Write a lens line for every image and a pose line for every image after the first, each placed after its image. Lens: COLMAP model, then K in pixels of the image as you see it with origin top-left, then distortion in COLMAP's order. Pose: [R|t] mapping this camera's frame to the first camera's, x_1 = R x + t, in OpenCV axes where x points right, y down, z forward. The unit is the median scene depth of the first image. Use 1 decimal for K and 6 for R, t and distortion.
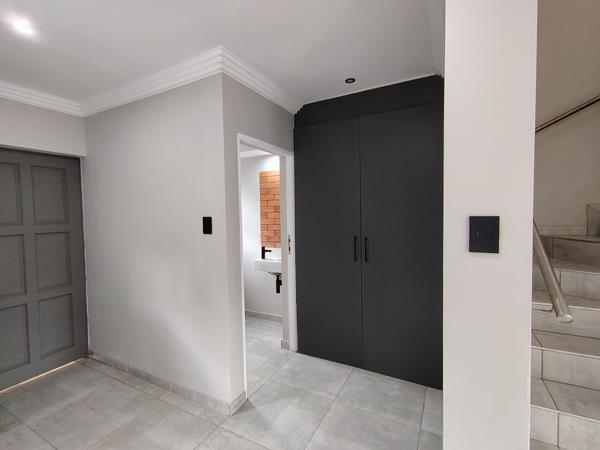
lens RADIAL K [[280.6, 0, 299.3], [0, 280.6, 225.4], [0, 0, 1]] dist [0.009594, -0.005489]
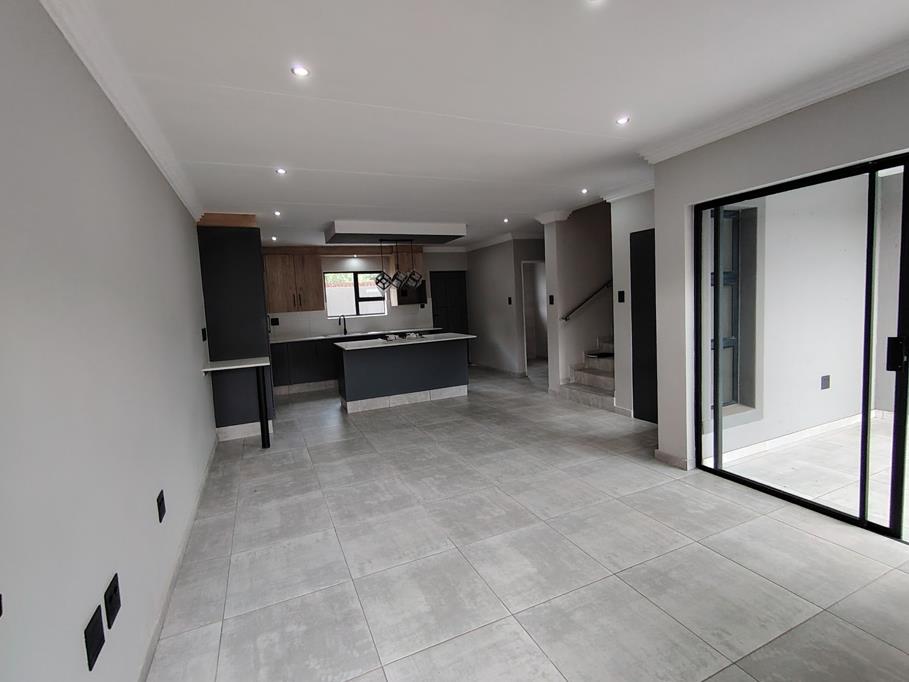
lens RADIAL K [[425.2, 0, 452.7], [0, 425.2, 338.7], [0, 0, 1]] dist [0.009594, -0.005489]
pose [[0.791788, 0.030532, -0.610032, 0.892077], [0.011912, 0.997788, 0.065400, 0.046636], [0.610680, -0.059050, 0.789673, -1.288270]]
